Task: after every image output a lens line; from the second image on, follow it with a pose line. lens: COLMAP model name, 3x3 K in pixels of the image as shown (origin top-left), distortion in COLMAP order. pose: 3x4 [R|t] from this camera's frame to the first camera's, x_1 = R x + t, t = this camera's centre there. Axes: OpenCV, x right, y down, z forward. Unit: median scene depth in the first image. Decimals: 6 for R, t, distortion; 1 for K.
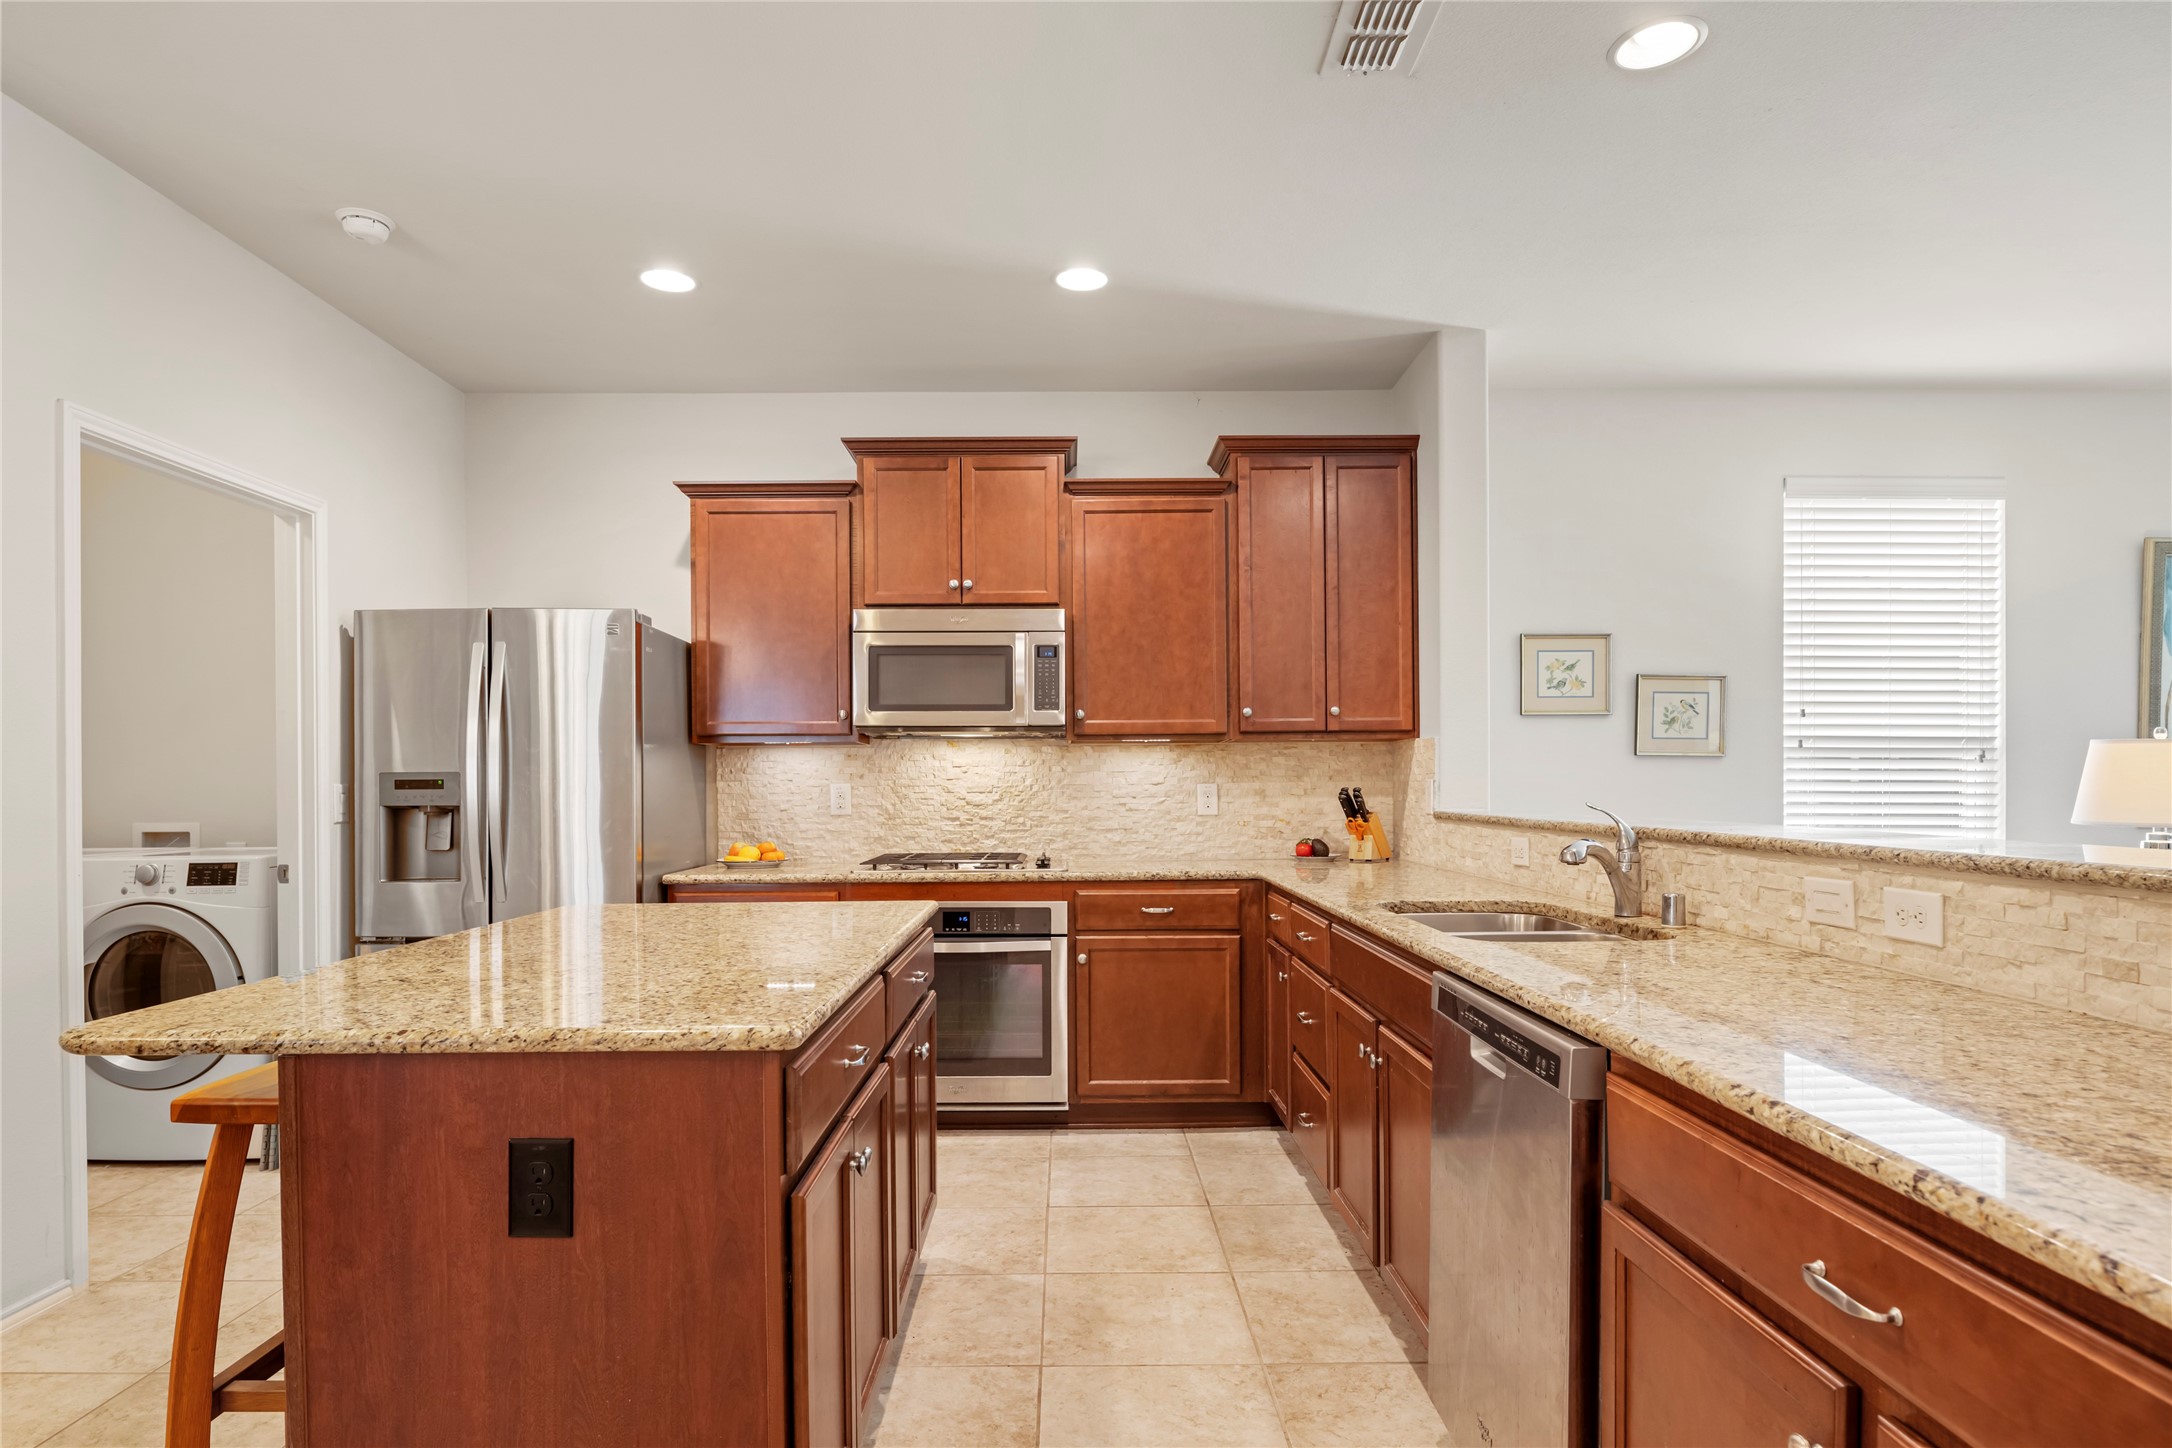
lens RADIAL K [[1187.6, 0, 1087.3], [0, 1187.6, 792.1], [0, 0, 1]] dist [-0.003820, -0.004121]
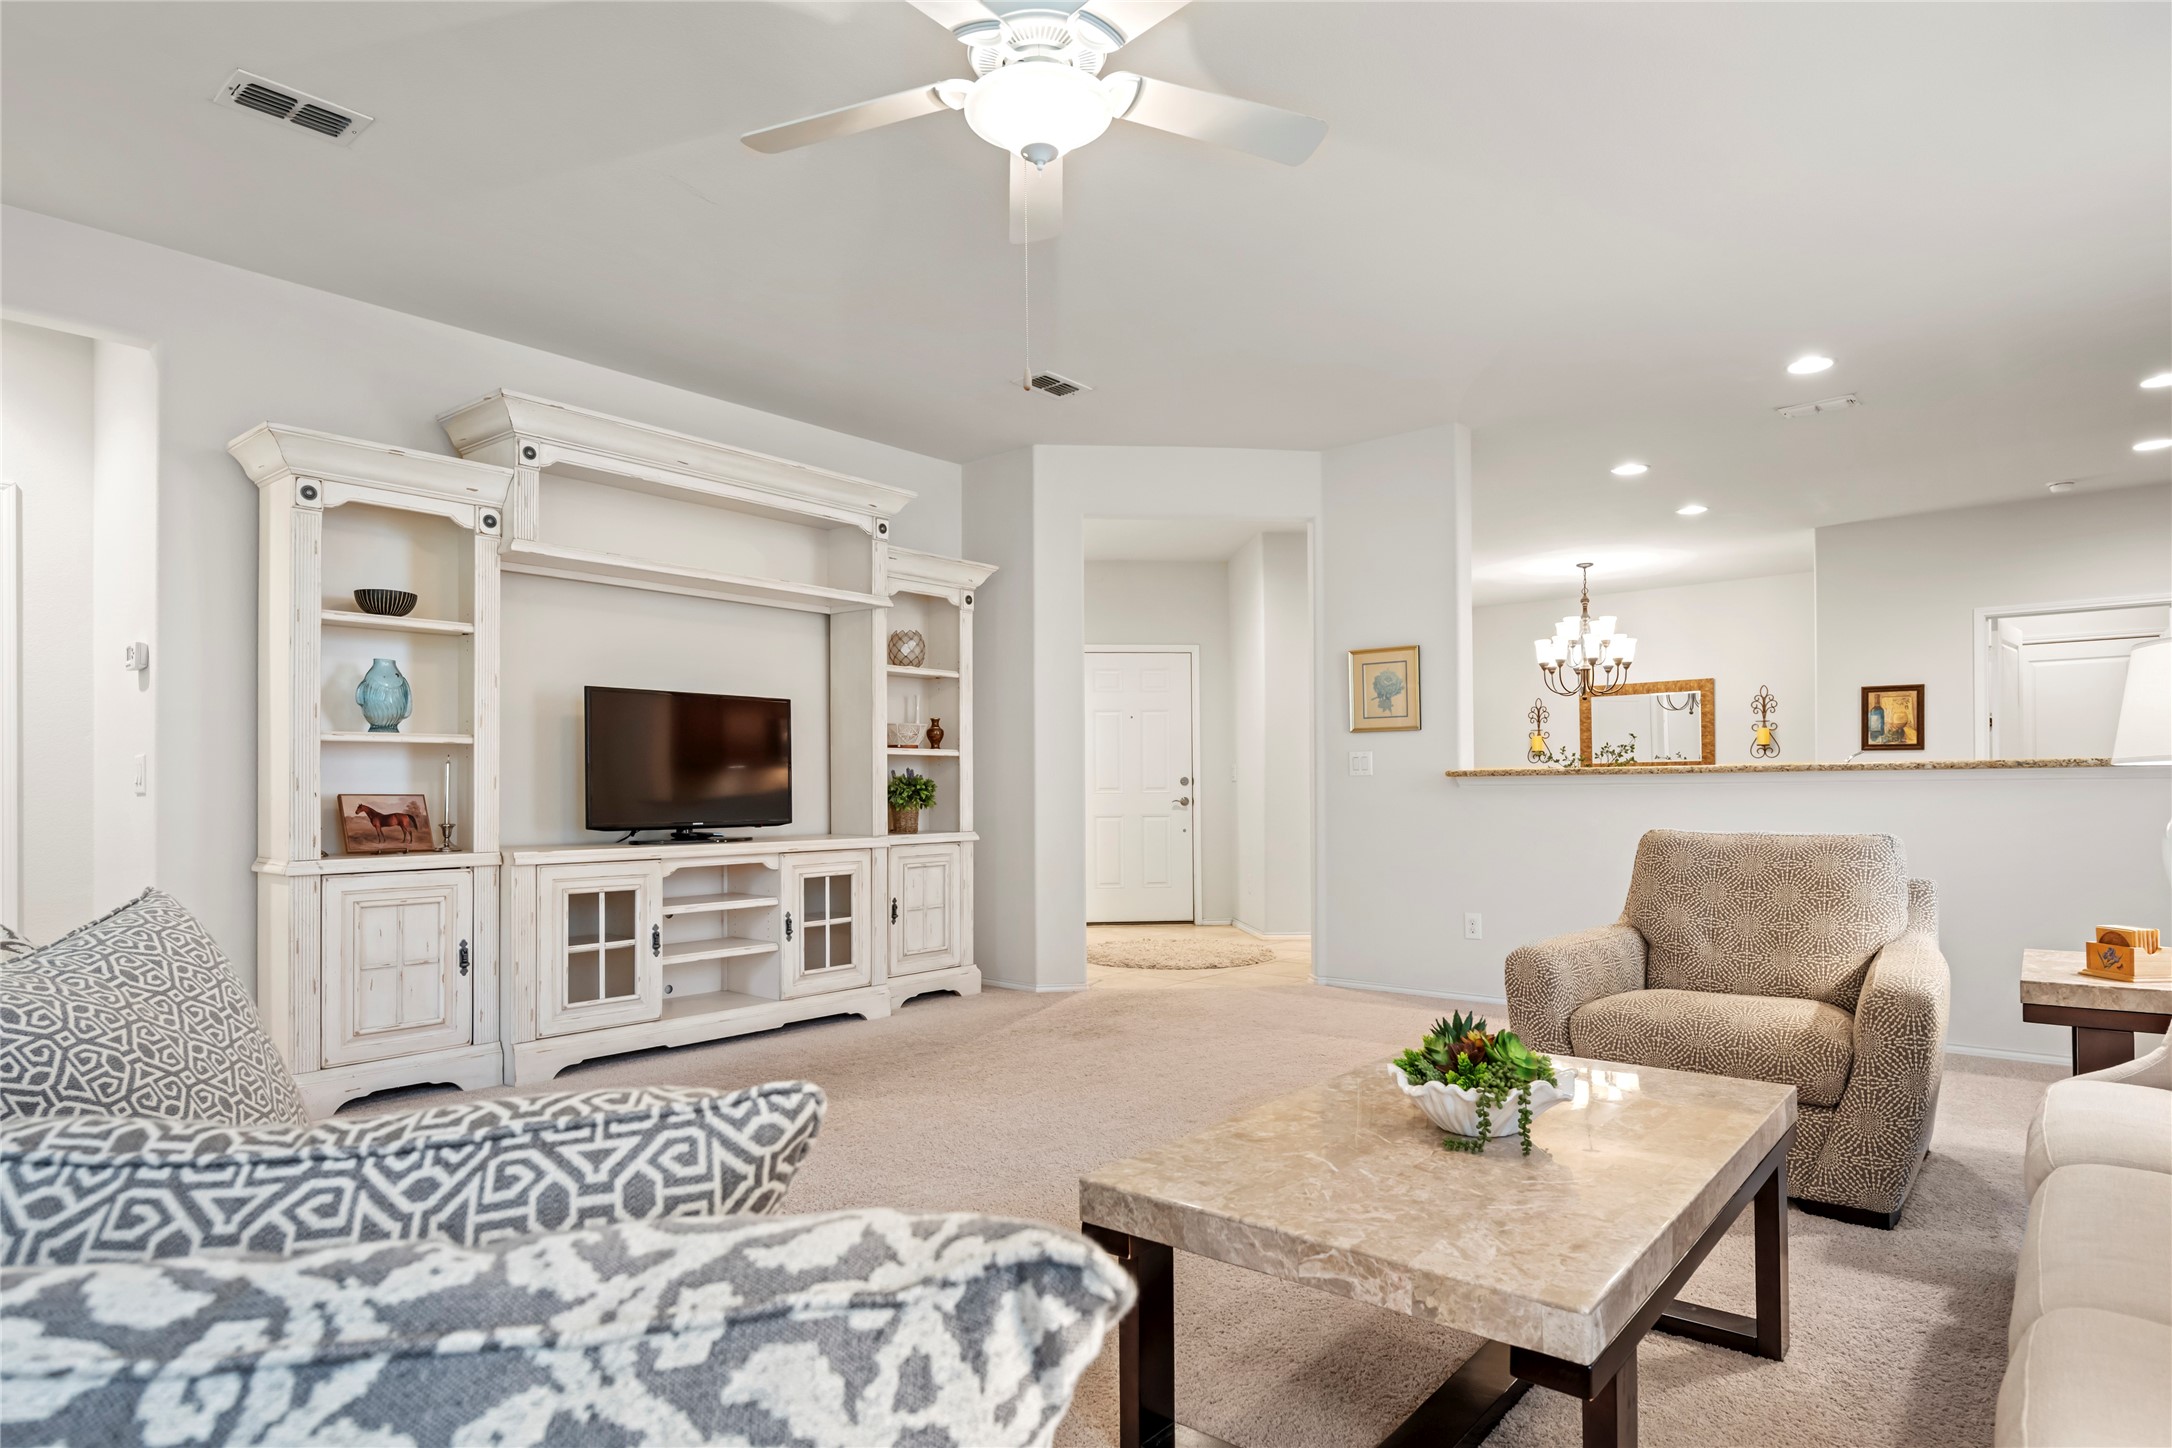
lens RADIAL K [[1187.6, 0, 1082.4], [0, 1187.6, 771.0], [0, 0, 1]] dist [-0.003820, -0.004121]
pose [[-0.662645, -0.002283, -0.748930, 1.671256], [0.006423, 0.999941, -0.008732, 0.031358], [0.748906, -0.010597, -0.662592, 0.850957]]
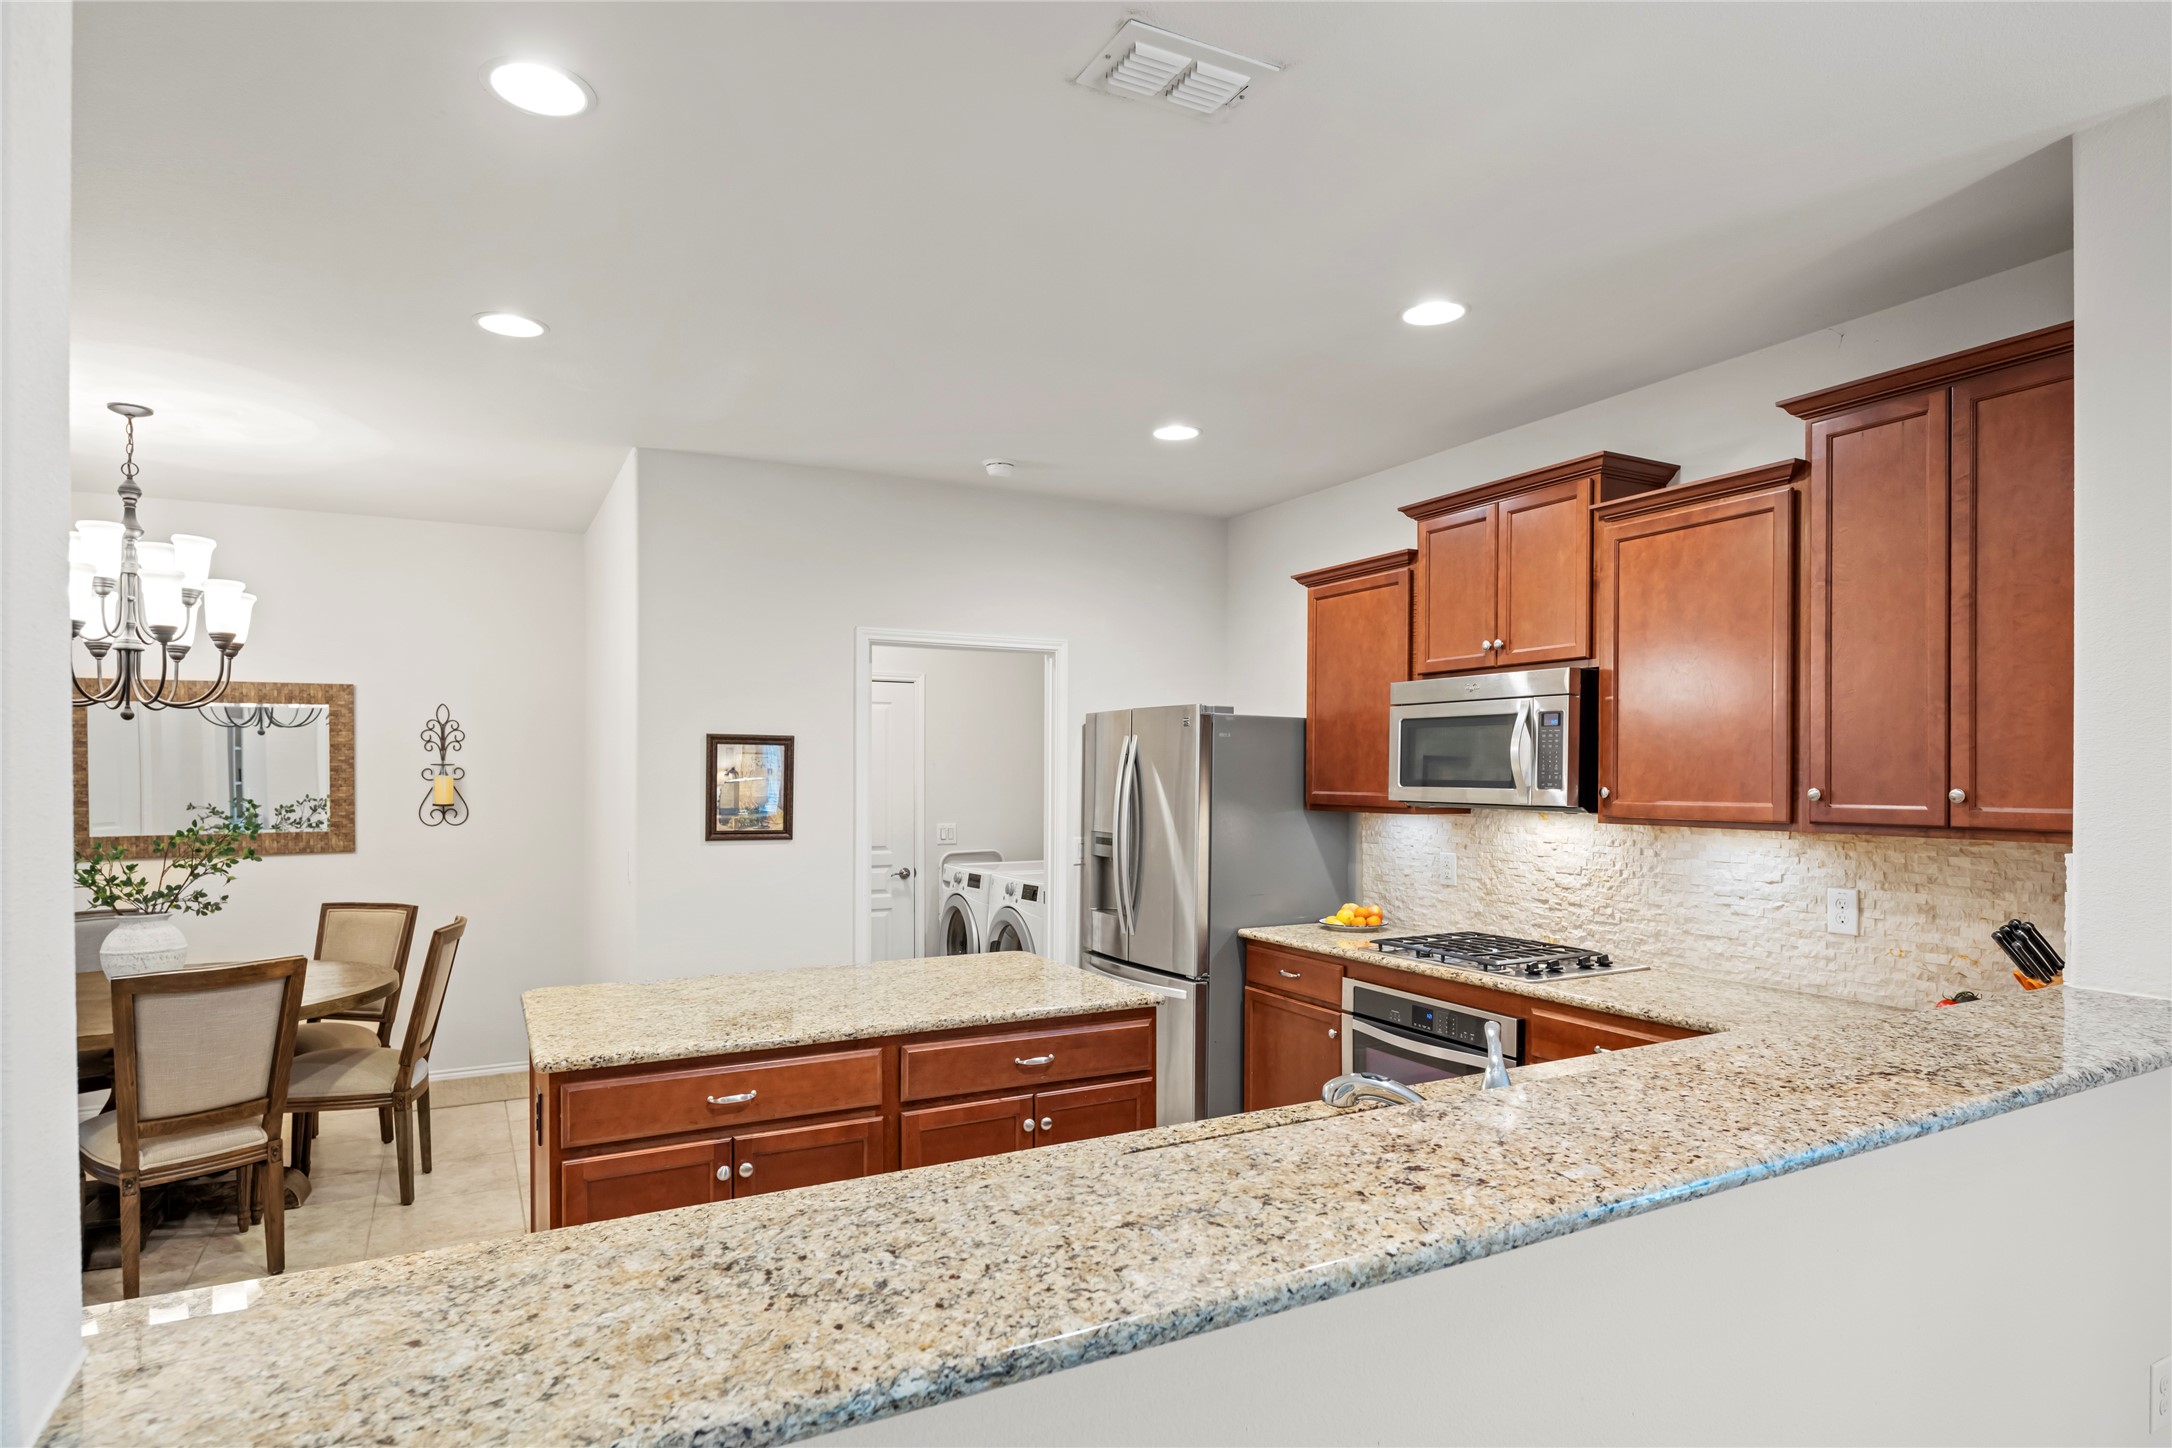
lens RADIAL K [[1187.6, 0, 1073.0], [0, 1187.6, 789.8], [0, 0, 1]] dist [-0.003820, -0.004121]
pose [[0.455407, 0.021670, -0.890019, 0.580355], [-0.008802, 0.999764, 0.019839, -0.084789], [0.890240, -0.001201, 0.455491, 0.324214]]
